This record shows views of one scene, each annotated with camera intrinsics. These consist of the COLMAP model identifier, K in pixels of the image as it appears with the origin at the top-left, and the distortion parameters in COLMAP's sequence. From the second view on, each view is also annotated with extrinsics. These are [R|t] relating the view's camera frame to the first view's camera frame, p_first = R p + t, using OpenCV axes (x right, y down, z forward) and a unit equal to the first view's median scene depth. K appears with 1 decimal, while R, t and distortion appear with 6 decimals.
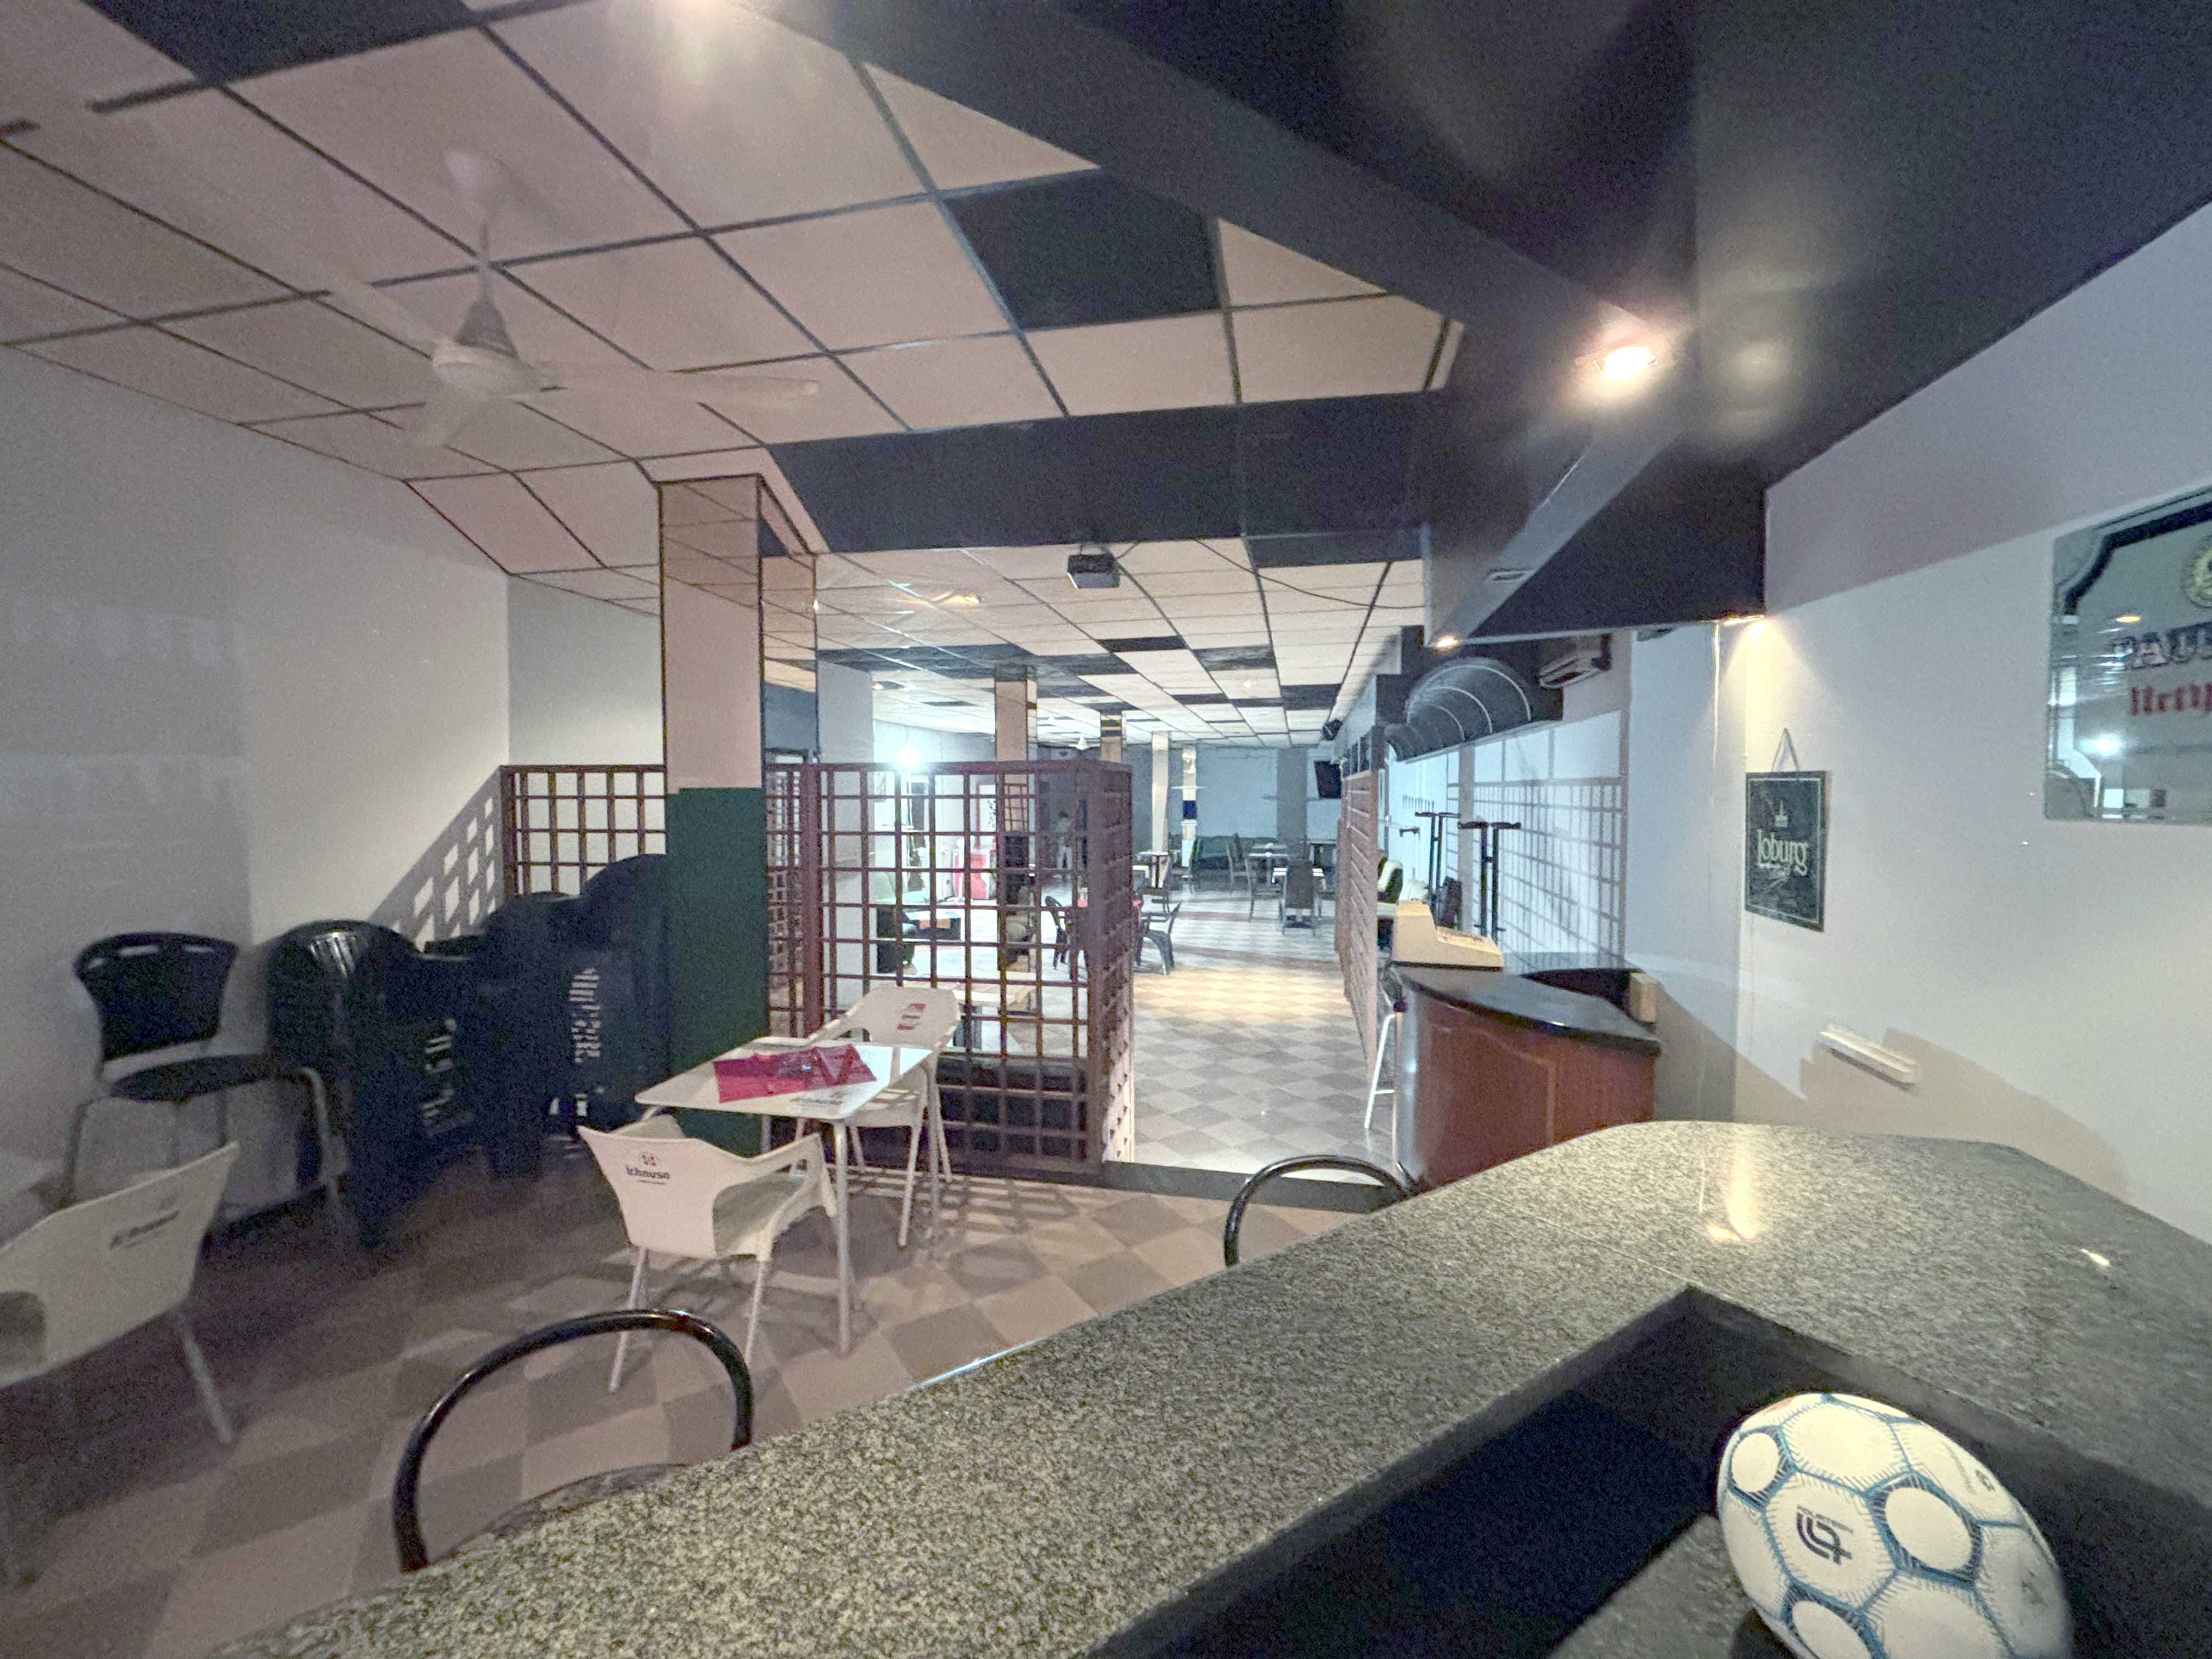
lens RADIAL K [[891.8, 0, 1100.0], [0, 891.8, 827.3], [0, 0, 1]] dist [0.000295, -0.000036]
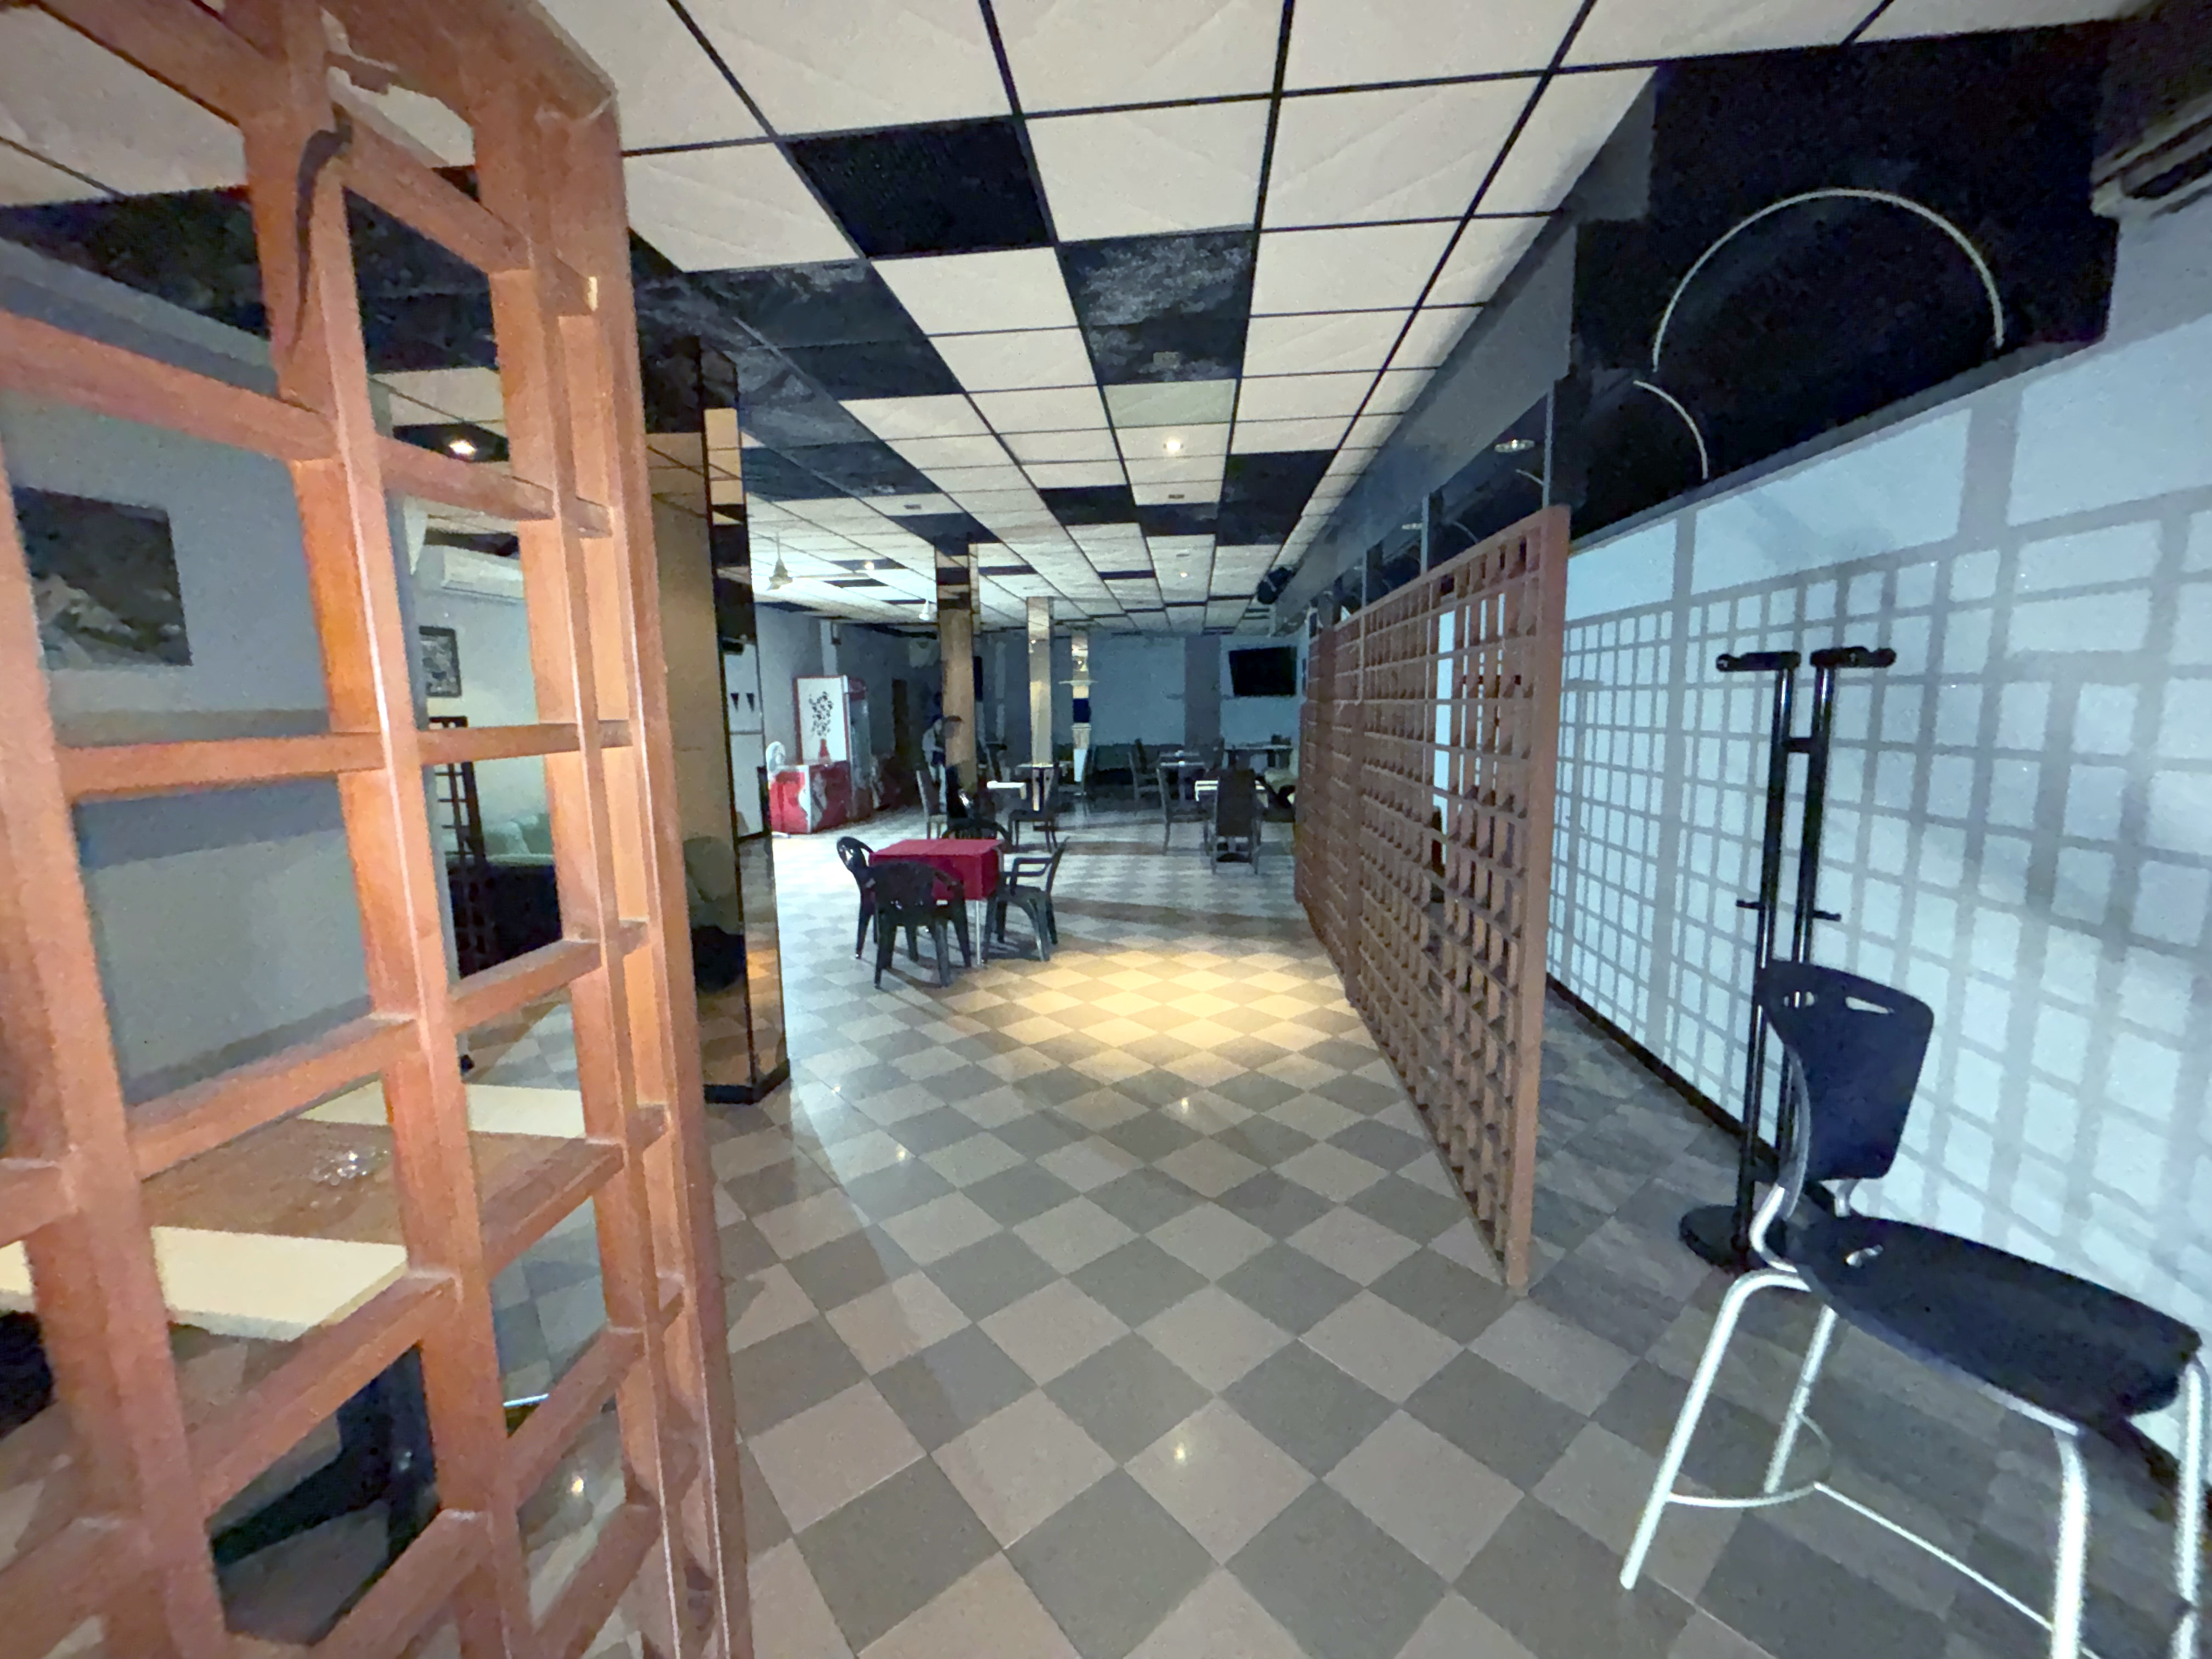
lens RADIAL K [[891.8, 0, 1100.0], [0, 891.8, 827.3], [0, 0, 1]] dist [0.000295, -0.000036]
pose [[0.992928, -0.031557, 0.114446, 0.033820], [0.020694, 0.995273, 0.094887, 0.013144], [-0.116899, -0.091847, 0.988888, 0.293581]]
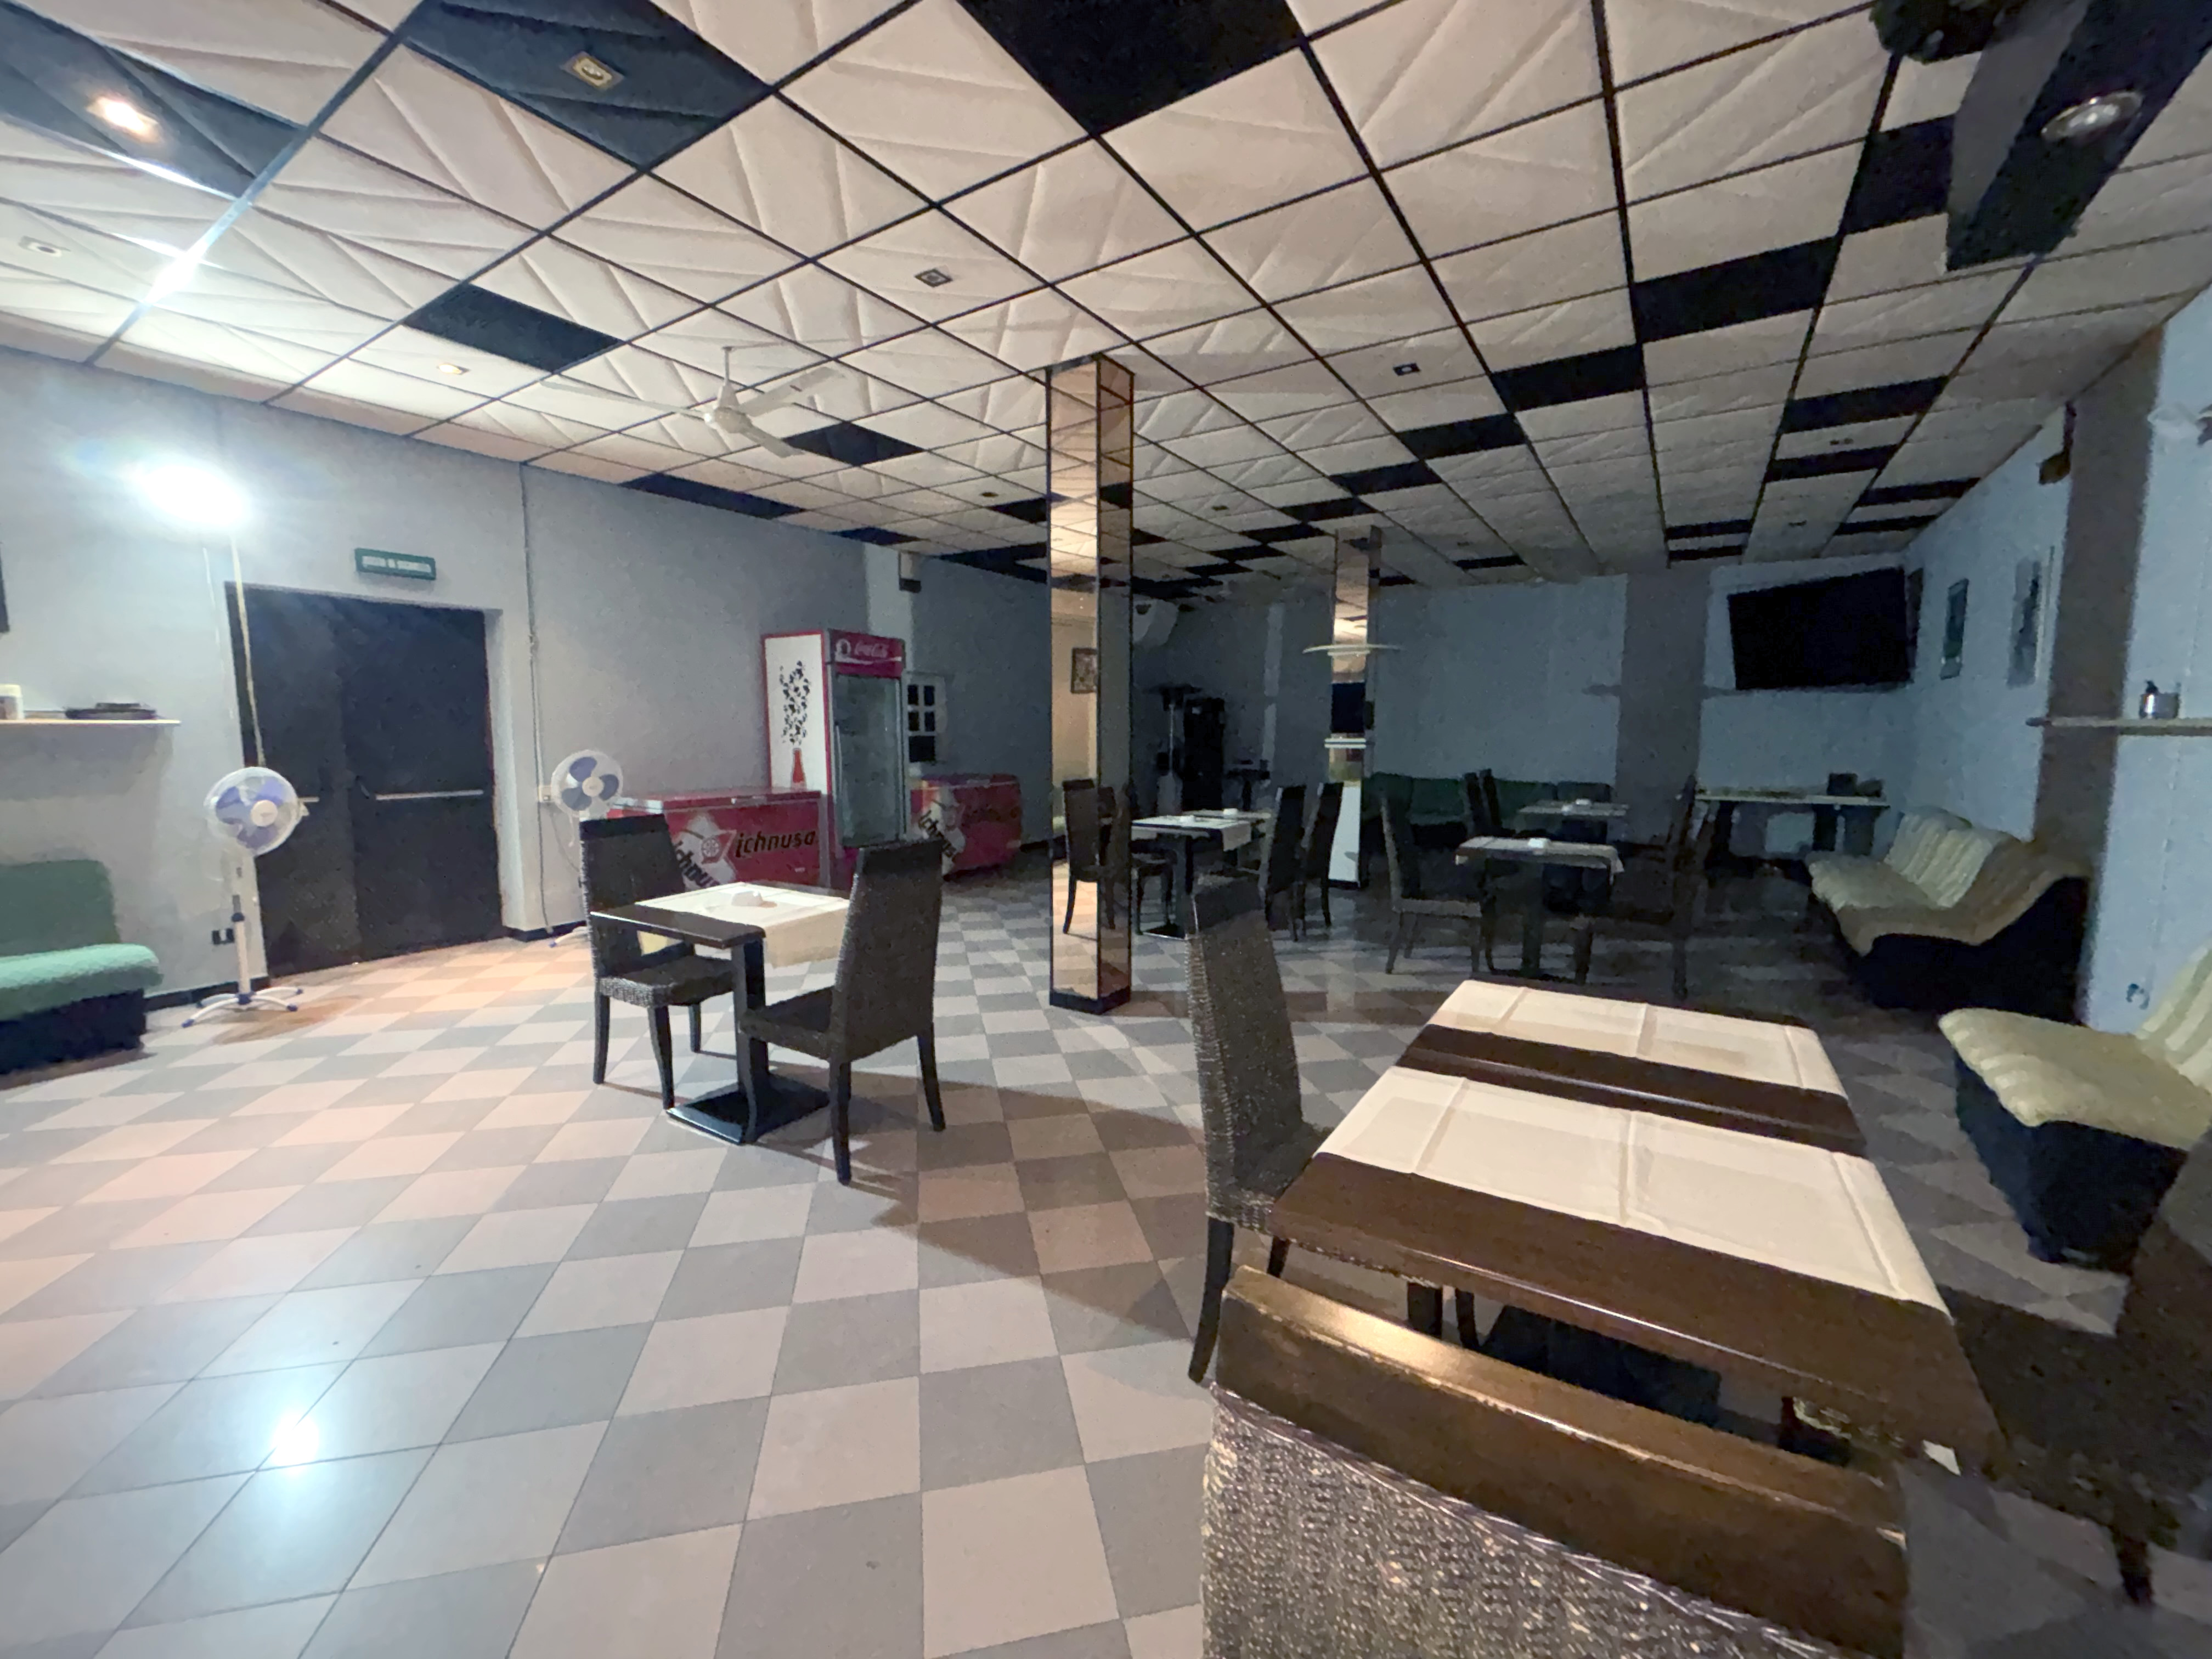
lens RADIAL K [[891.8, 0, 1100.0], [0, 891.8, 827.3], [0, 0, 1]] dist [0.000295, -0.000036]
pose [[0.935819, 0.040316, -0.350168, 0.204783], [-0.015975, 0.997268, 0.072126, 0.008104], [0.352119, -0.061903, 0.933906, 0.885722]]
